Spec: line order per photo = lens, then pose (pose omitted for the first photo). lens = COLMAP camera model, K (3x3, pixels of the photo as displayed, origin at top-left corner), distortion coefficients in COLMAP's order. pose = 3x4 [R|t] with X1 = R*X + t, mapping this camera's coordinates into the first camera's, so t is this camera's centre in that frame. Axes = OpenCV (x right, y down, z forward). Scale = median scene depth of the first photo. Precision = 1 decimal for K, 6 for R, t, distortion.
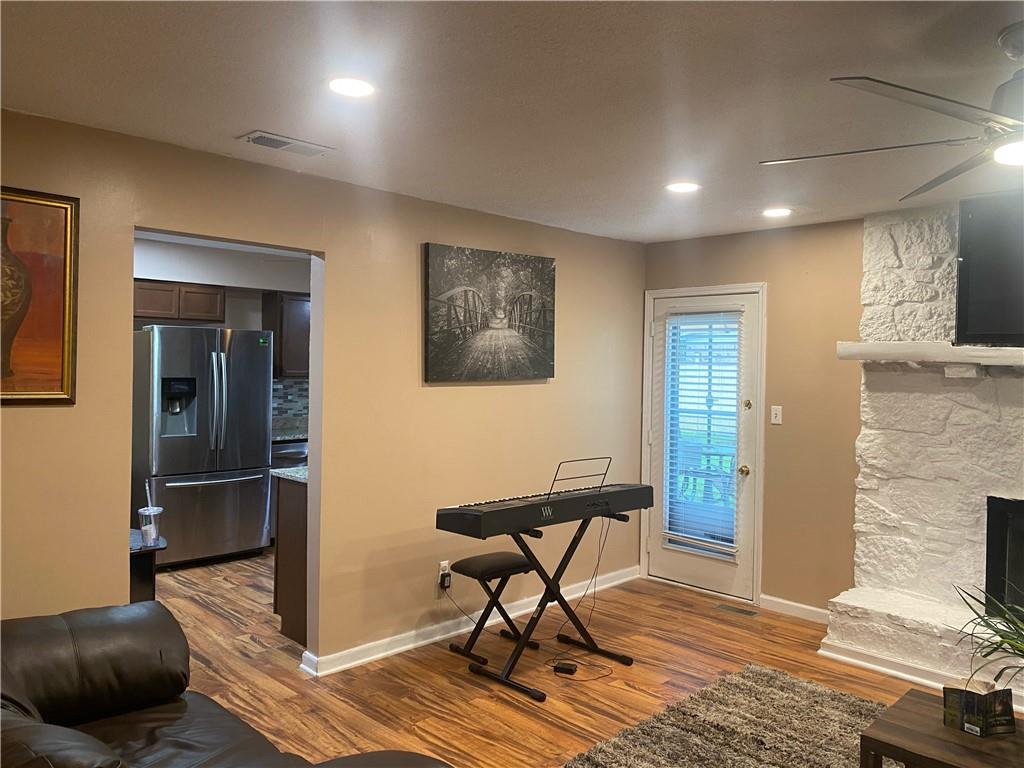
lens RADIAL K [[774.4, 0, 512.2], [0, 774.4, 373.6], [0, 0, 1]] dist [0.034952, -0.040439]
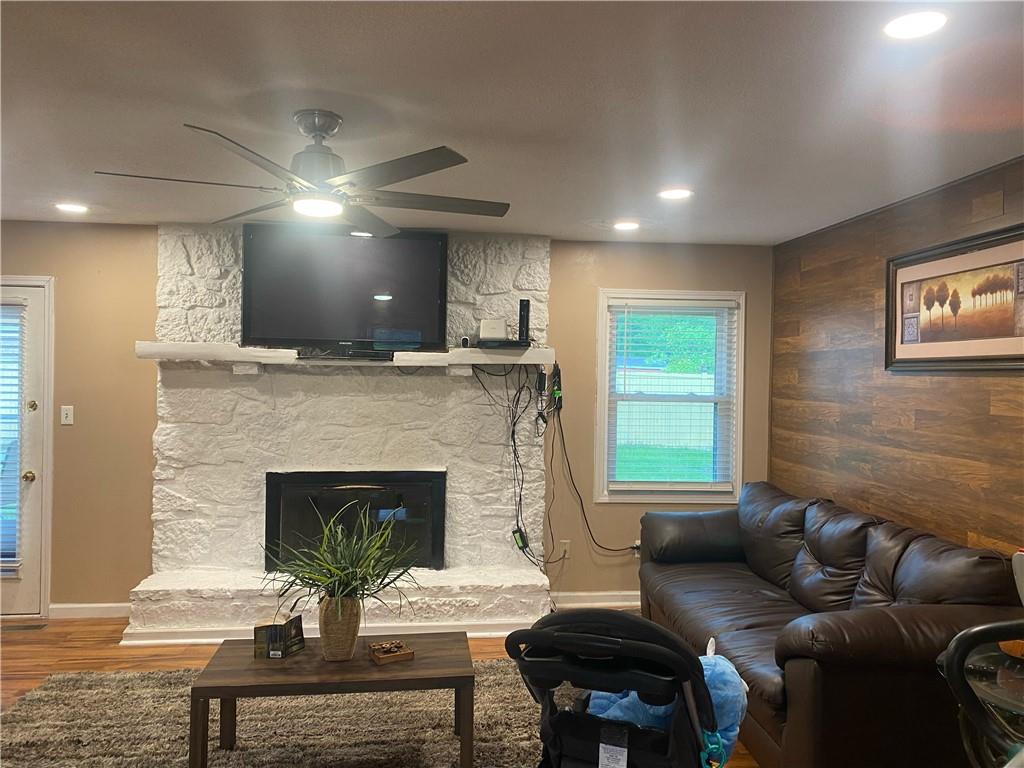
lens RADIAL K [[774.4, 0, 518.4], [0, 774.4, 371.7], [0, 0, 1]] dist [0.034952, -0.040439]
pose [[0.625023, -0.010928, 0.780529, -0.078924], [0.008760, 0.999937, 0.006985, -0.003100], [-0.780557, 0.002472, 0.625080, -0.051660]]
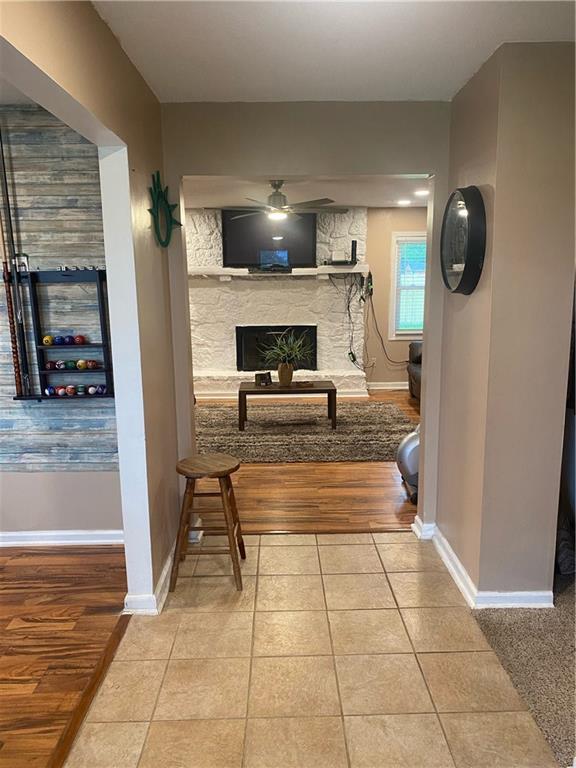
lens RADIAL K [[563.4, 0, 291.4], [0, 563.4, 382.4], [0, 0, 1]] dist [0.094555, 0.000063]
pose [[0.698122, -0.158328, 0.698254, -0.594994], [0.034118, 0.981492, 0.188440, -0.009799], [-0.715166, -0.107732, 0.690602, -0.453363]]
